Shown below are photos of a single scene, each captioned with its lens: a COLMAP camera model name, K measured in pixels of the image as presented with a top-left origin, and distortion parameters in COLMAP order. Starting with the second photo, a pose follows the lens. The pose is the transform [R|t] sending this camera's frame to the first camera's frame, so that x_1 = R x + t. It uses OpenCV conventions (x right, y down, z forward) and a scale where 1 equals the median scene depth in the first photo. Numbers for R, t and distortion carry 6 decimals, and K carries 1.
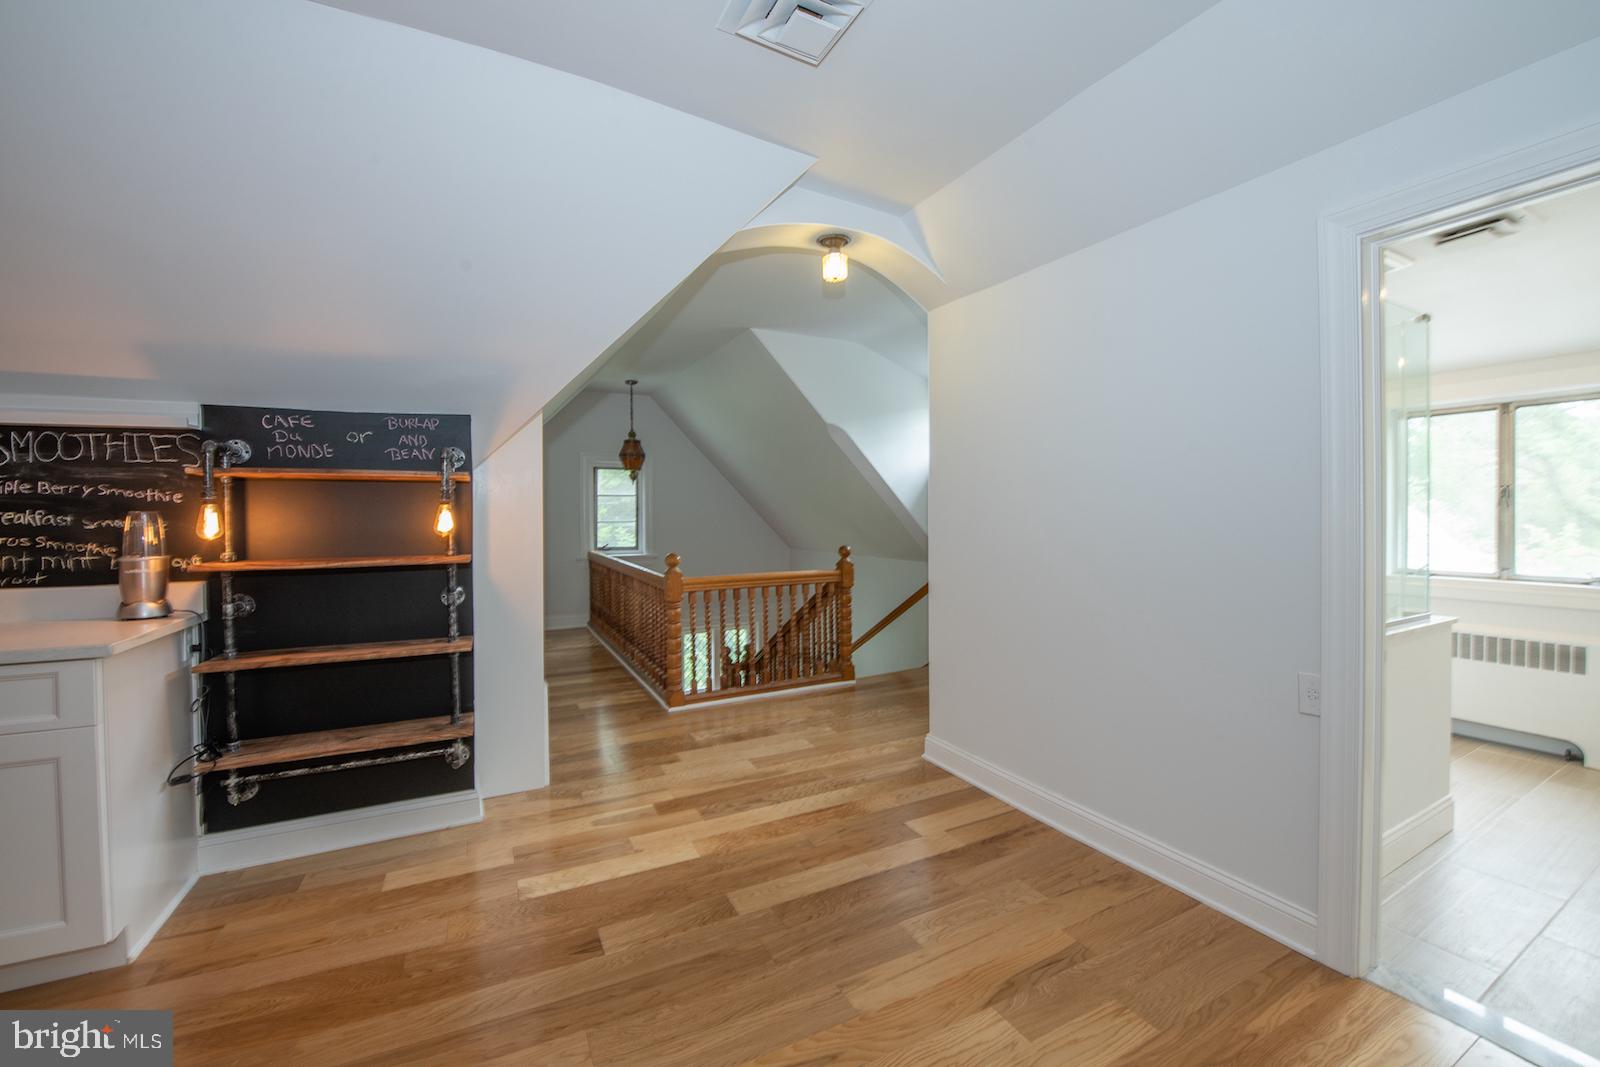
lens RADIAL K [[632.5, 0, 799.8], [0, 632.5, 530.9], [0, 0, 1]] dist [-0.015606, -0.002869]
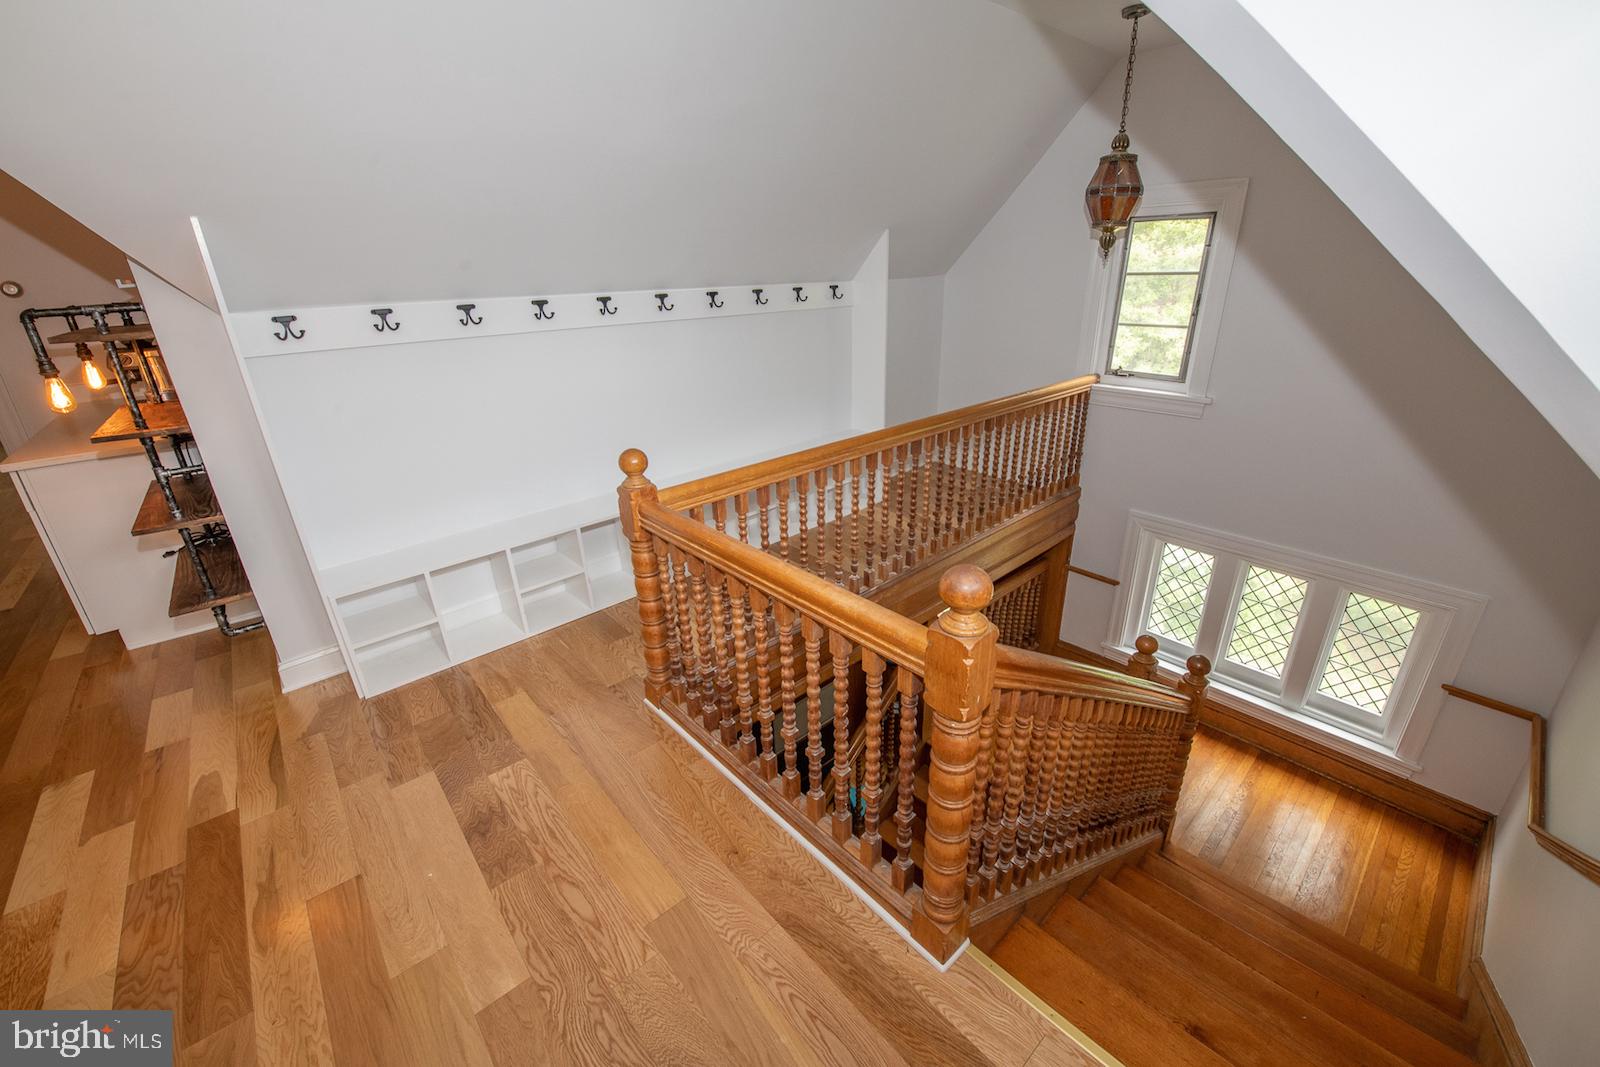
lens RADIAL K [[632.5, 0, 799.8], [0, 632.5, 530.9], [0, 0, 1]] dist [-0.015606, -0.002869]
pose [[0.259058, 0.381556, -0.887301, 0.355787], [-0.006542, 0.919335, 0.393421, -0.125139], [0.965840, -0.096114, 0.240658, 1.148916]]
